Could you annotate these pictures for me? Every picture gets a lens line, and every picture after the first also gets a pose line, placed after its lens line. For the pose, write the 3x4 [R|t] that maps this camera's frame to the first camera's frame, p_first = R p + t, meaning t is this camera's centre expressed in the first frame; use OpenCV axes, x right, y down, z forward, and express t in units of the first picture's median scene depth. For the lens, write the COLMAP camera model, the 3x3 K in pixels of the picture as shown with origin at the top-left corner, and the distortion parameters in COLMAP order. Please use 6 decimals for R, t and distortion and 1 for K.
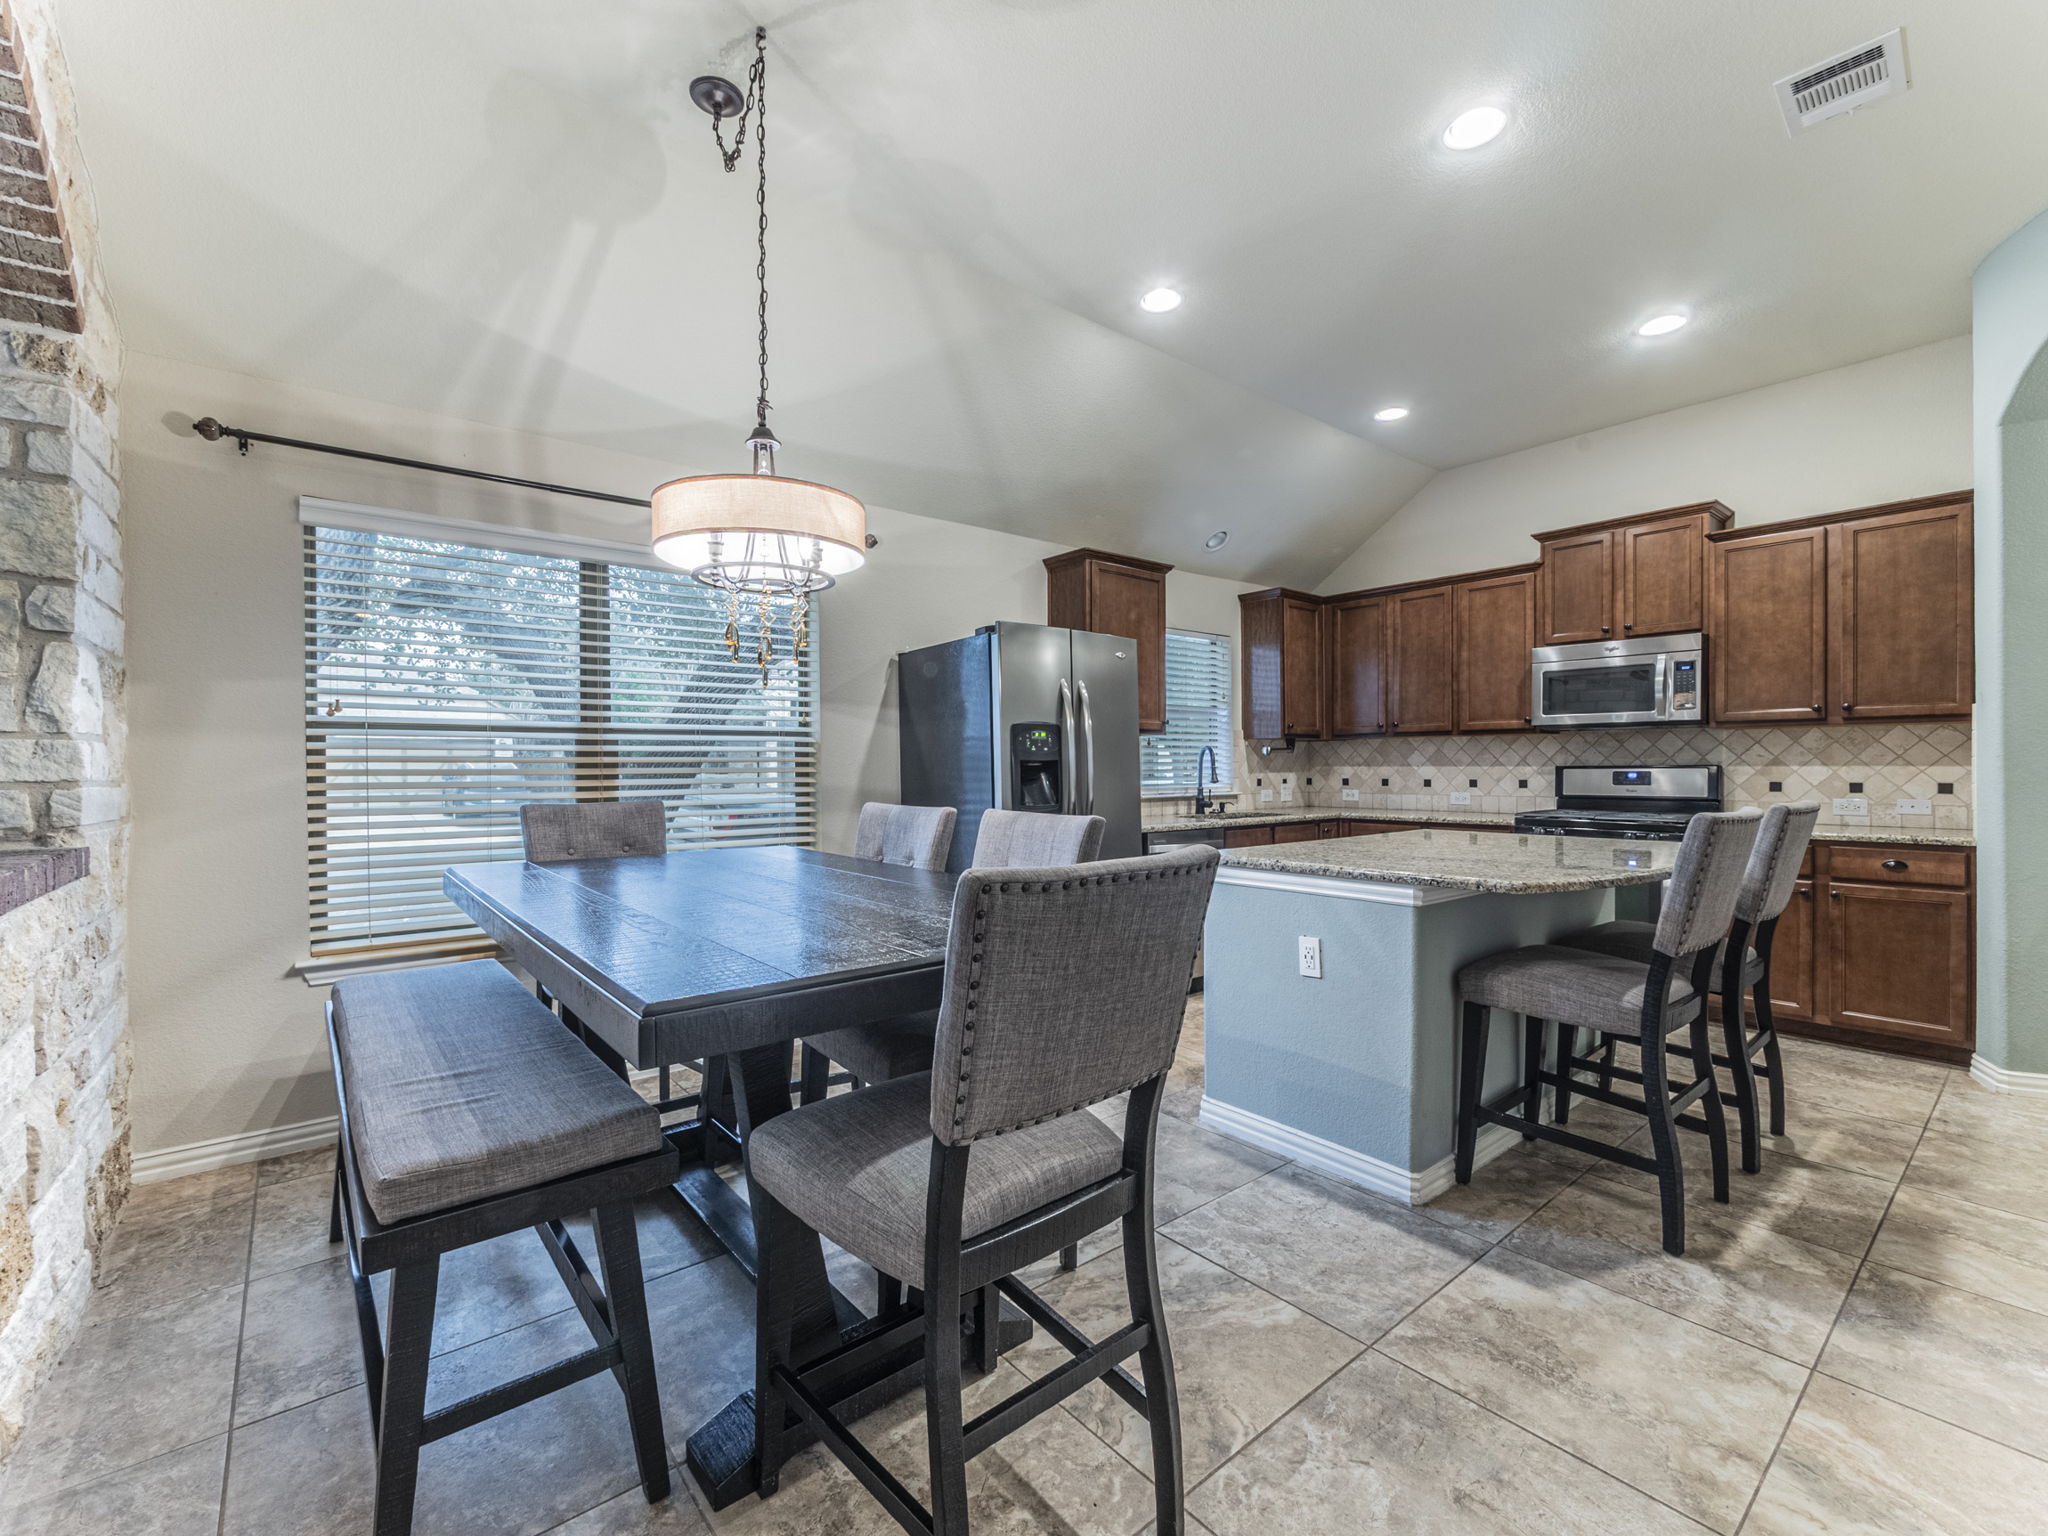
lens RADIAL K [[891.4, 0, 1052.6], [0, 891.4, 762.3], [0, 0, 1]] dist [-0.001254, -0.004257]
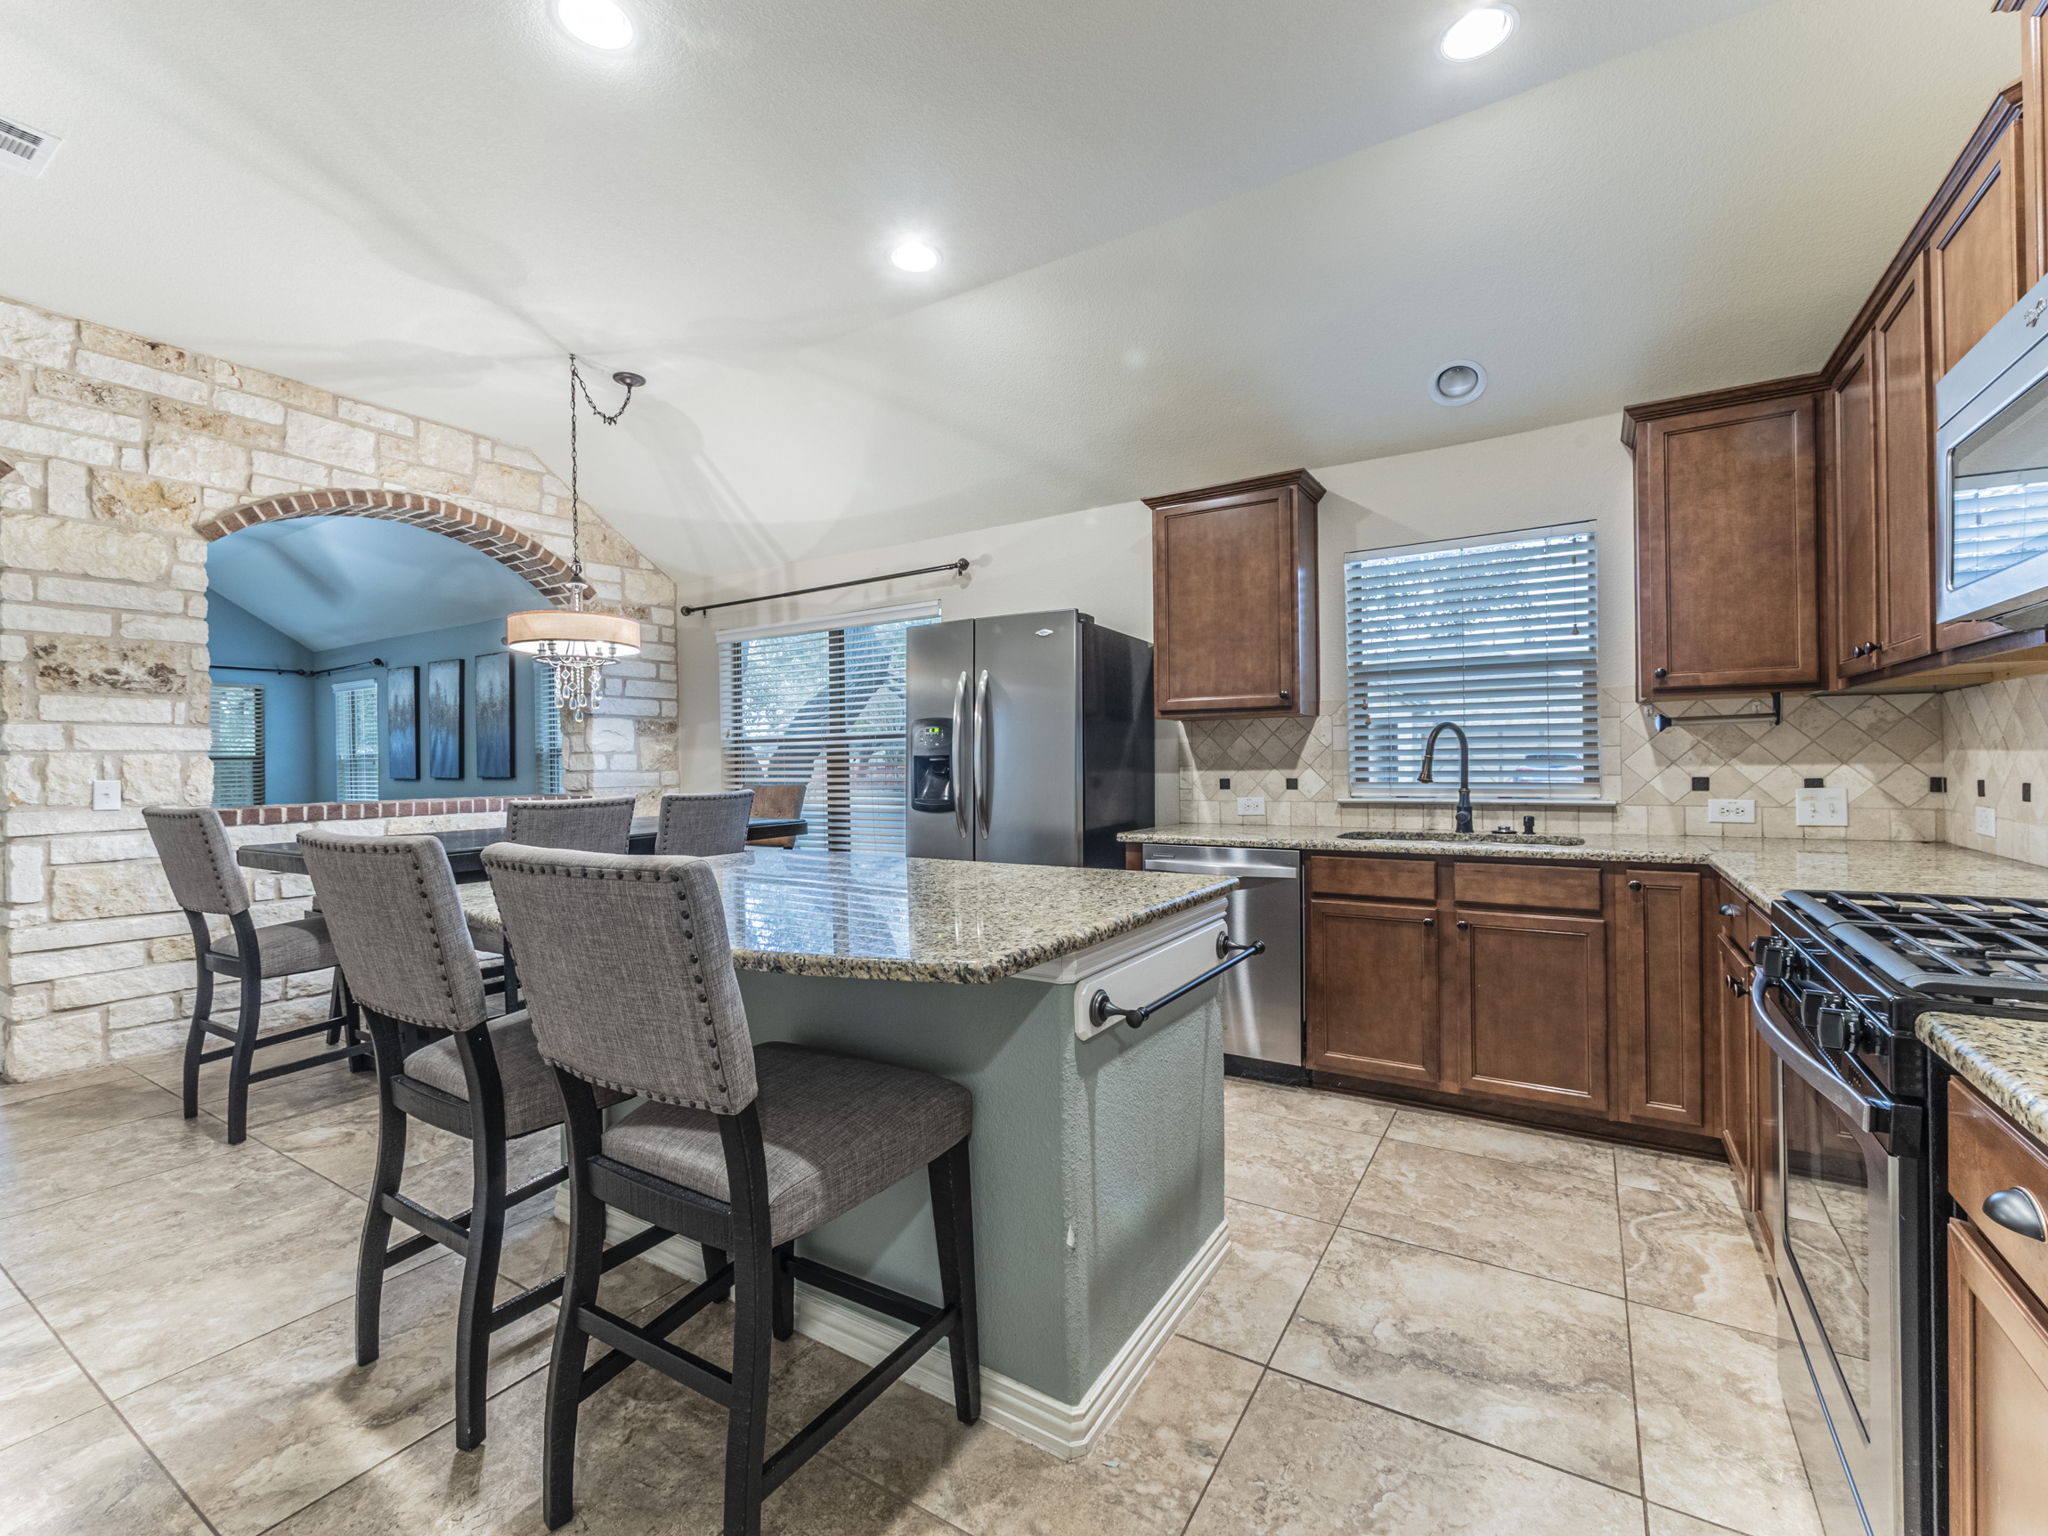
lens RADIAL K [[891.4, 0, 1052.6], [0, 891.4, 762.3], [0, 0, 1]] dist [-0.001254, -0.004257]
pose [[0.313659, 0.000983, -0.949535, 1.279578], [0.016008, 0.999852, 0.006323, 0.001675], [0.949401, -0.017183, 0.313597, 1.033223]]
